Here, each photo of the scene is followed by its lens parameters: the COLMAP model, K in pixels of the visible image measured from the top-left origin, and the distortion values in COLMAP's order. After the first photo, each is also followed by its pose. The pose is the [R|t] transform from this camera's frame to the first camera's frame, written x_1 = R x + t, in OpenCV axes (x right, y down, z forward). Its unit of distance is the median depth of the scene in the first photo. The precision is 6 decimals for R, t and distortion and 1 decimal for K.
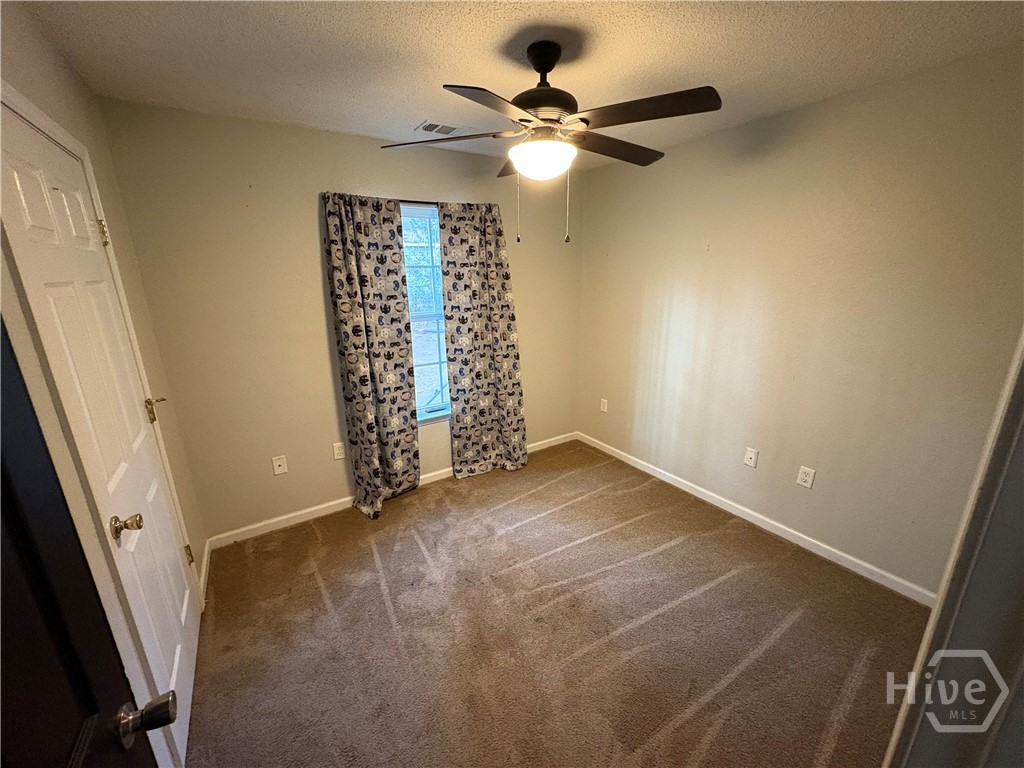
lens RADIAL K [[407.5, 0, 509.5], [0, 407.5, 383.5], [0, 0, 1]] dist [0.001013, -0.000289]
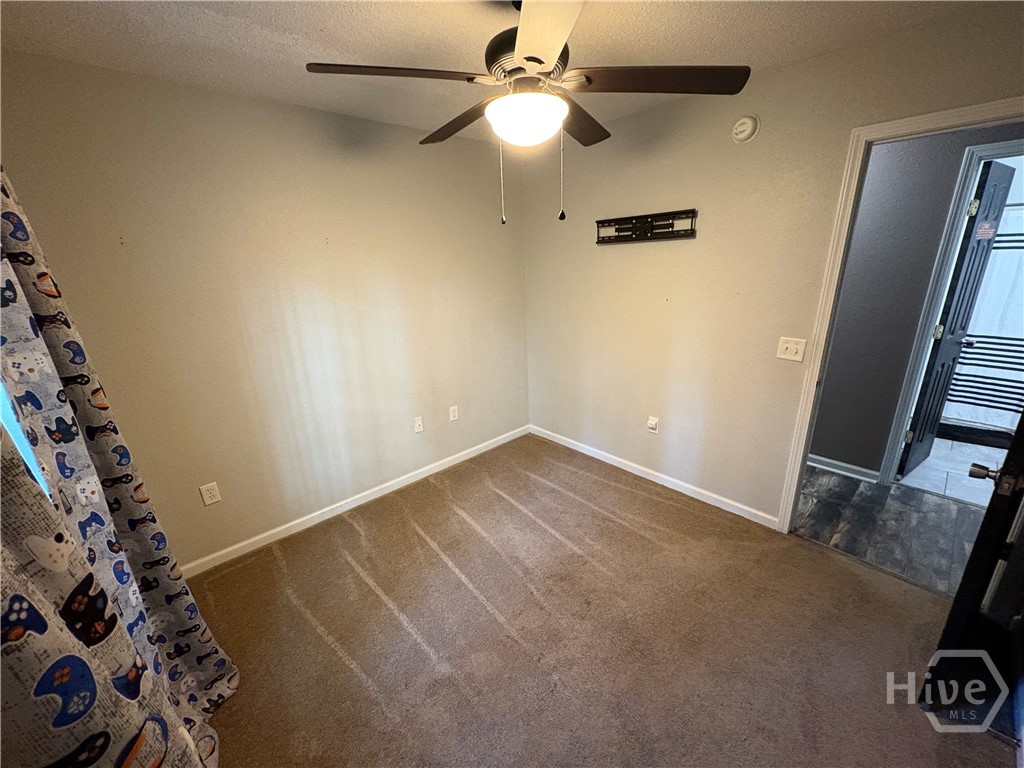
lens RADIAL K [[407.5, 0, 509.5], [0, 407.5, 383.5], [0, 0, 1]] dist [0.001013, -0.000289]
pose [[-0.154836, -0.274489, 0.949043, -0.522485], [0.305118, 0.900379, 0.310194, -0.208169], [-0.939643, 0.337599, -0.055660, 0.783455]]
